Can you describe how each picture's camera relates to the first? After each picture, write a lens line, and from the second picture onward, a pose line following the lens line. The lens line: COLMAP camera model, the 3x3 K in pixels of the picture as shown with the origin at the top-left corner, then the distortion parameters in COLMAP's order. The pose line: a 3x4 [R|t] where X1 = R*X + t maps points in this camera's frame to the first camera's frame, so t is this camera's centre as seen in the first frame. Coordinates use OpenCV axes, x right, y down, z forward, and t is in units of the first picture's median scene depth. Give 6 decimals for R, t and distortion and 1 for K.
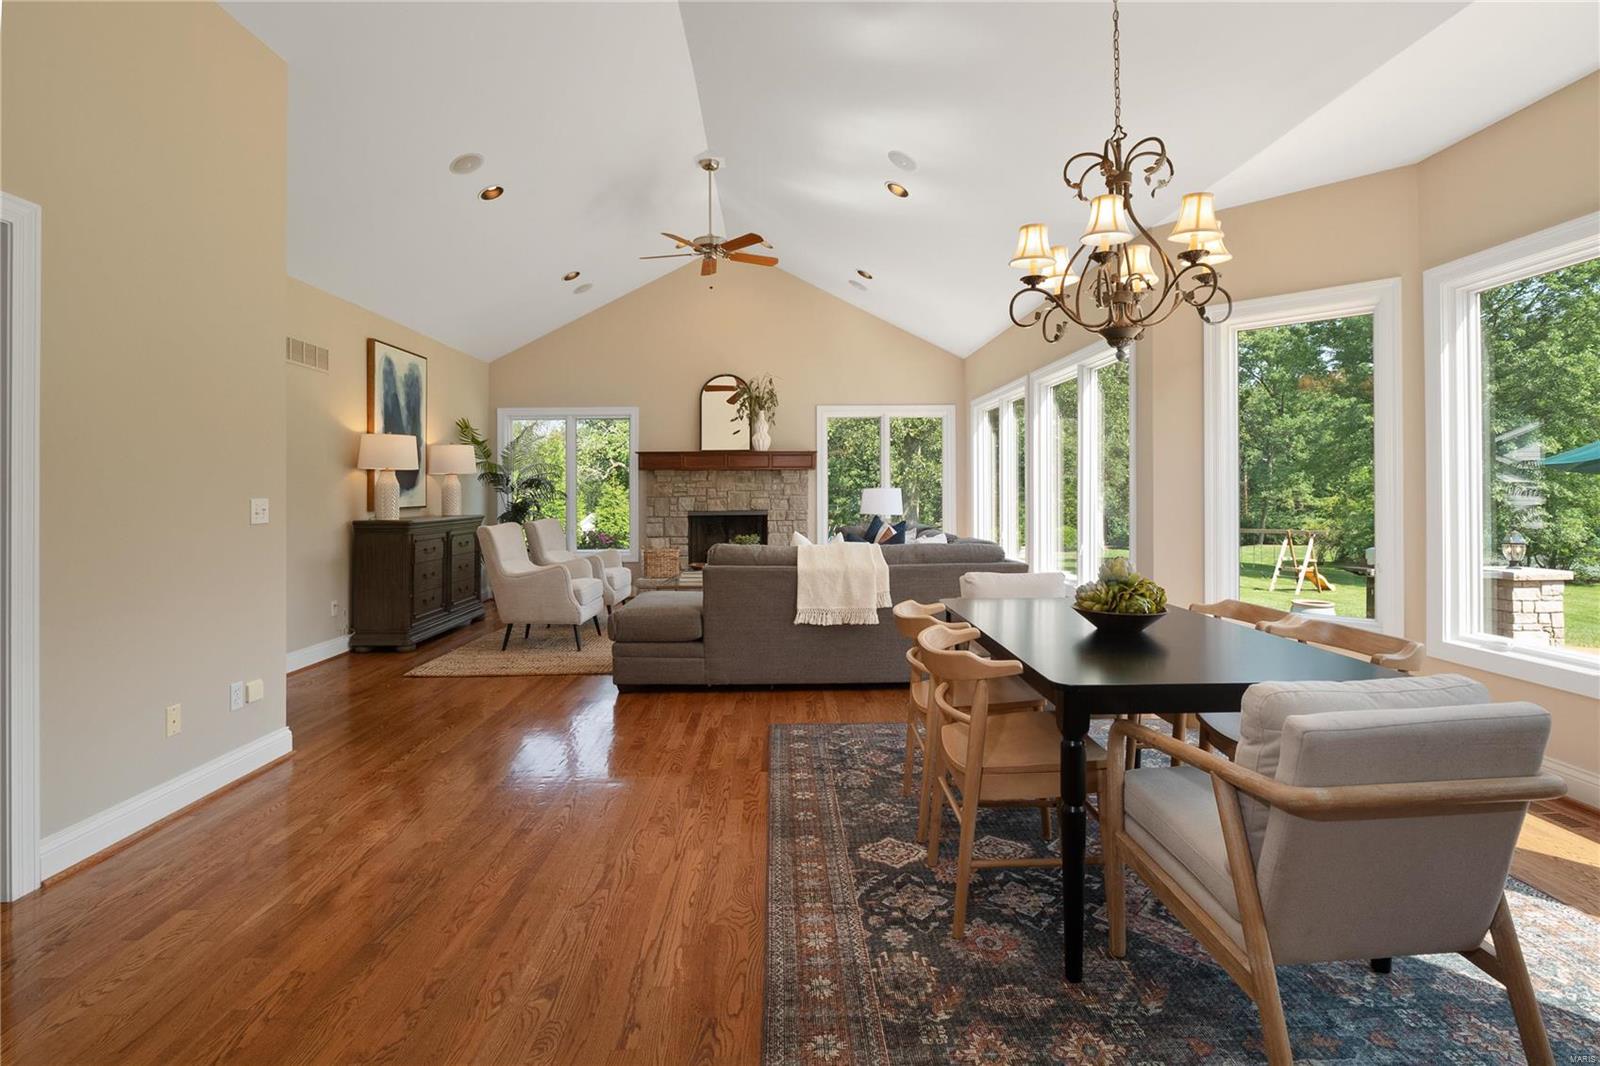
lens RADIAL K [[766.3, 0, 796.3], [0, 766.3, 471.1], [0, 0, 1]] dist [-0.015018, -0.002356]
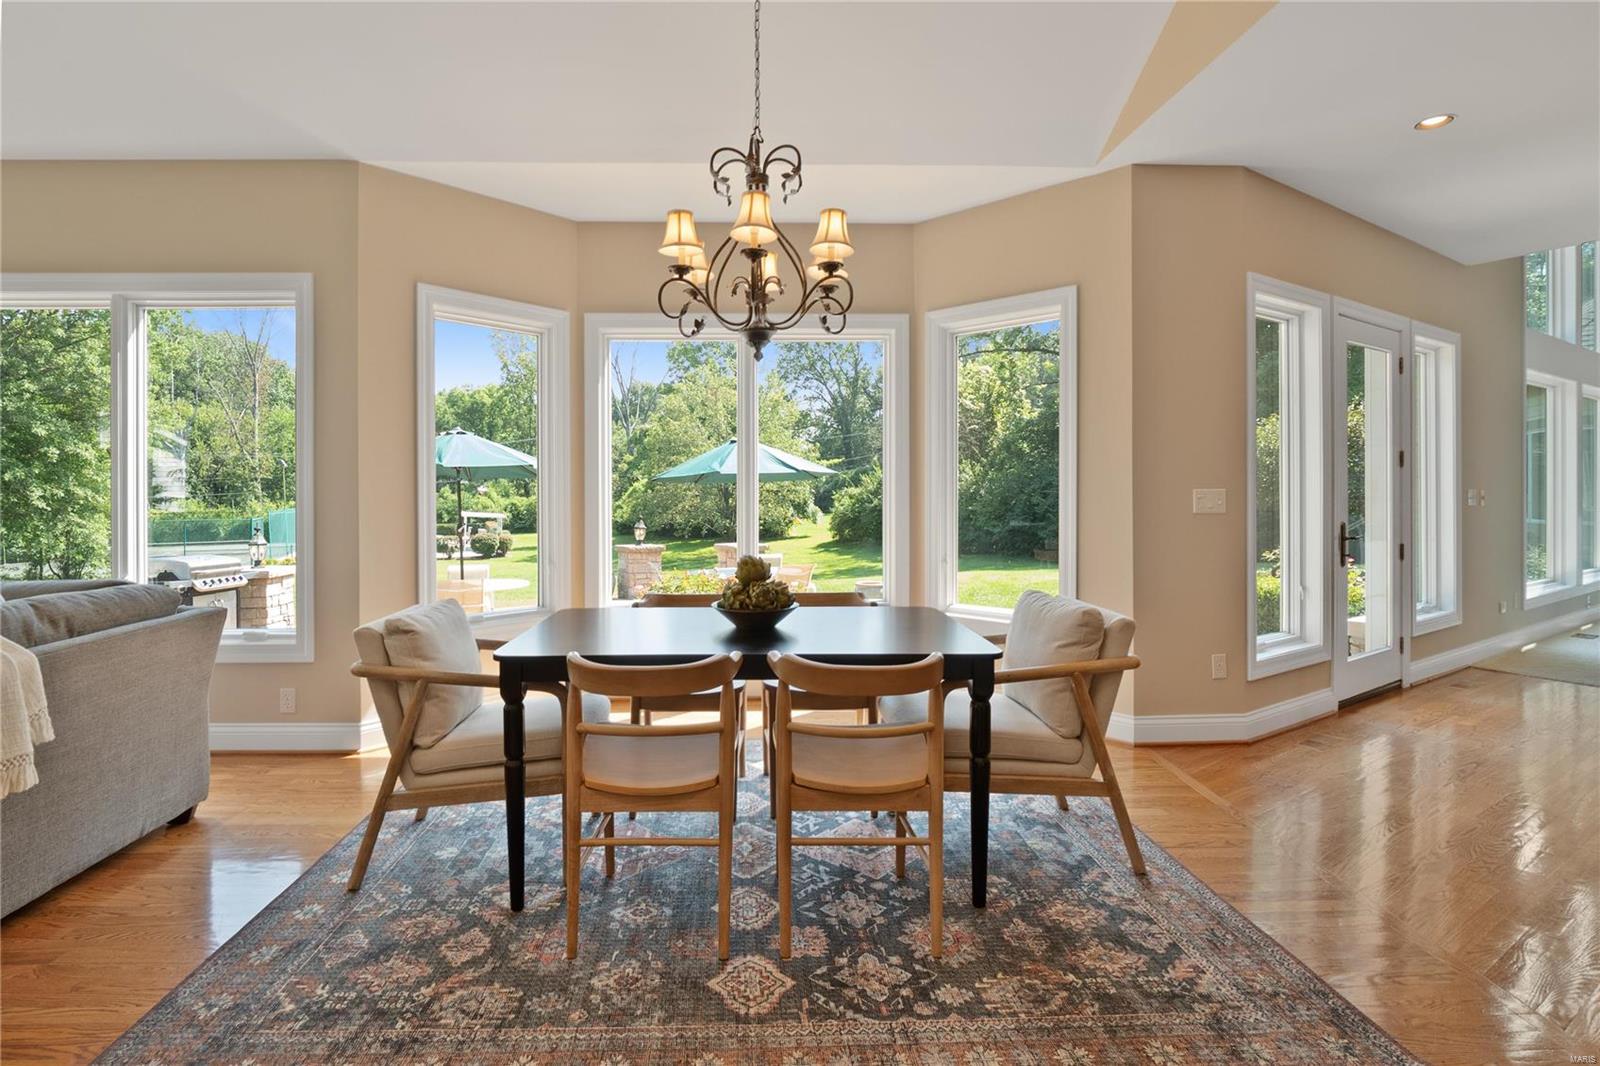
lens RADIAL K [[766.3, 0, 808.6], [0, 766.3, 492.3], [0, 0, 1]] dist [-0.015018, -0.002356]
pose [[-0.019542, 0.003804, 0.999802, -0.585602], [-0.023315, 0.999719, -0.004259, 0.032121], [-0.999537, -0.023394, -0.019448, 0.944110]]
